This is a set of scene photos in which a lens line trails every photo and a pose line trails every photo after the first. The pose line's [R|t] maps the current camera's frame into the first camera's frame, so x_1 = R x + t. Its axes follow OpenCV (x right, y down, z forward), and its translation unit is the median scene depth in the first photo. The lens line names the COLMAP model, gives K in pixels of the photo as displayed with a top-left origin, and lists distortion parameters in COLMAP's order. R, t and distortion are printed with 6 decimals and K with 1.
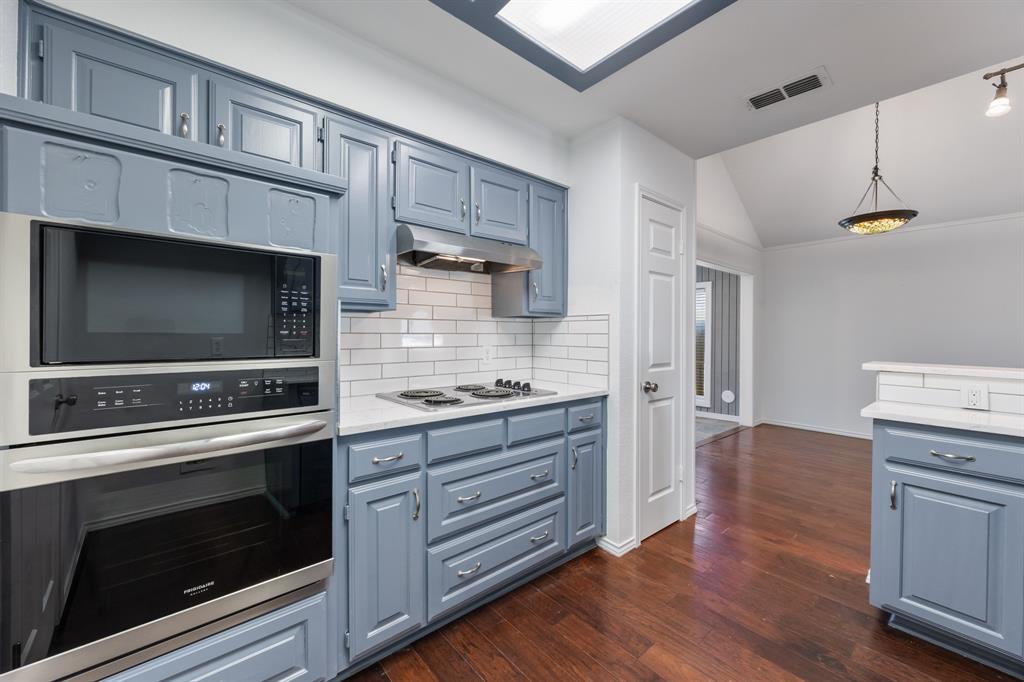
lens RADIAL K [[397.3, 0, 515.0], [0, 397.3, 333.1], [0, 0, 1]] dist [-0.001760, -0.000209]
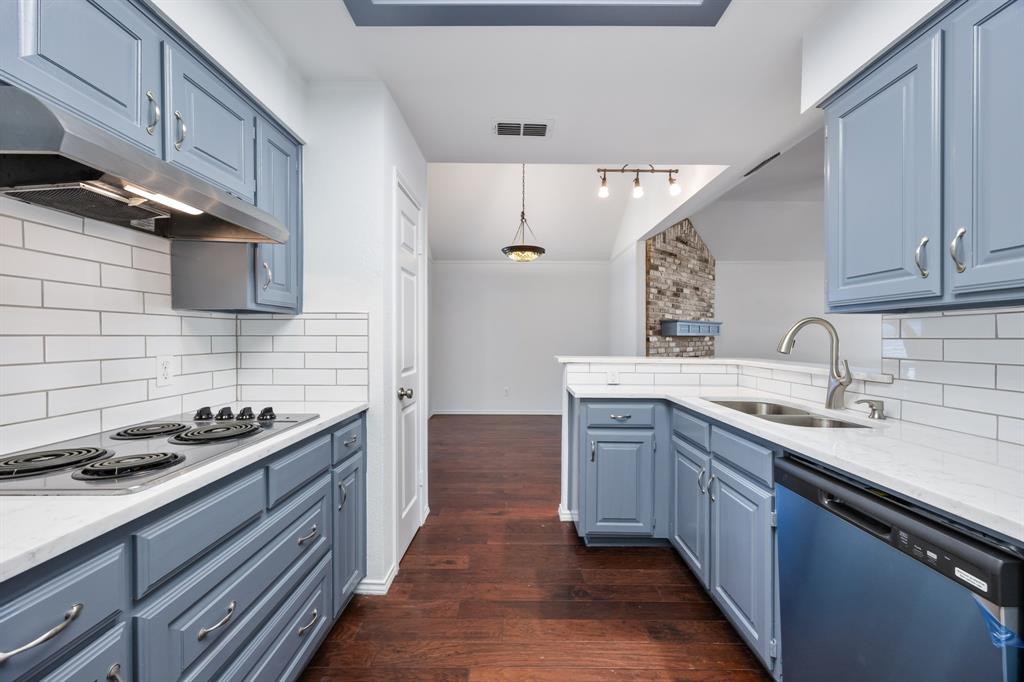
lens RADIAL K [[392.8, 0, 516.0], [0, 392.8, 337.9], [0, 0, 1]] dist [-0.001091, 0.000048]
pose [[0.654660, -0.005900, 0.755900, -0.186031], [0.001445, 0.999977, 0.006554, 0.001493], [-0.755922, -0.003199, 0.654654, 0.220017]]
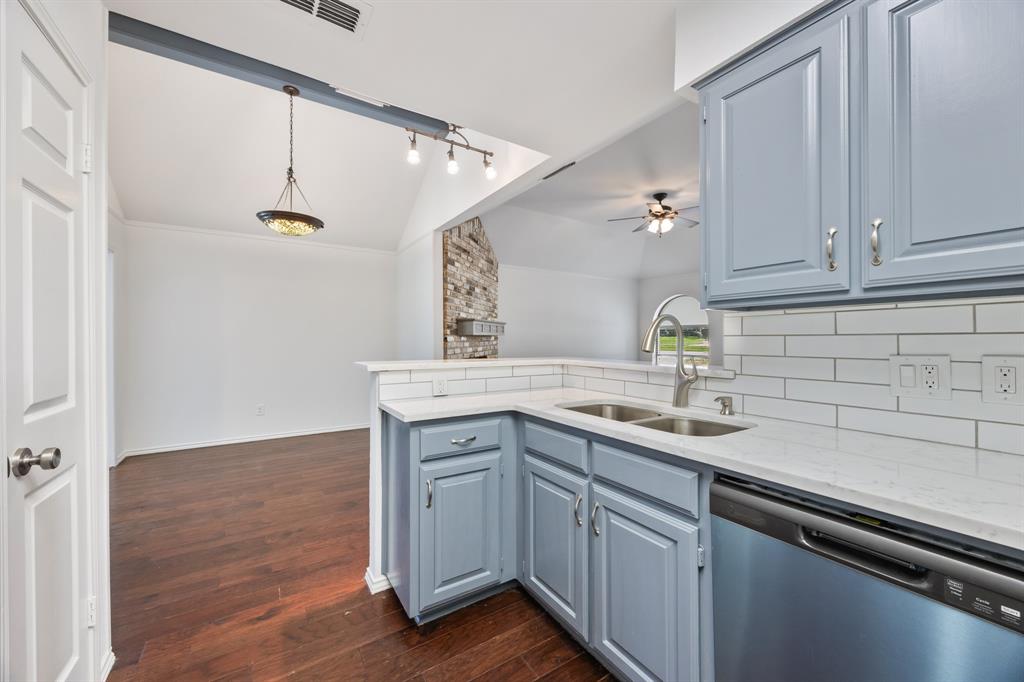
lens RADIAL K [[392.8, 0, 516.0], [0, 392.8, 337.9], [0, 0, 1]] dist [-0.001091, 0.000048]
pose [[0.138083, -0.006426, 0.990400, 0.005215], [0.001885, 0.999979, 0.006225, 0.007041], [-0.990419, 0.001008, 0.138092, 0.466316]]
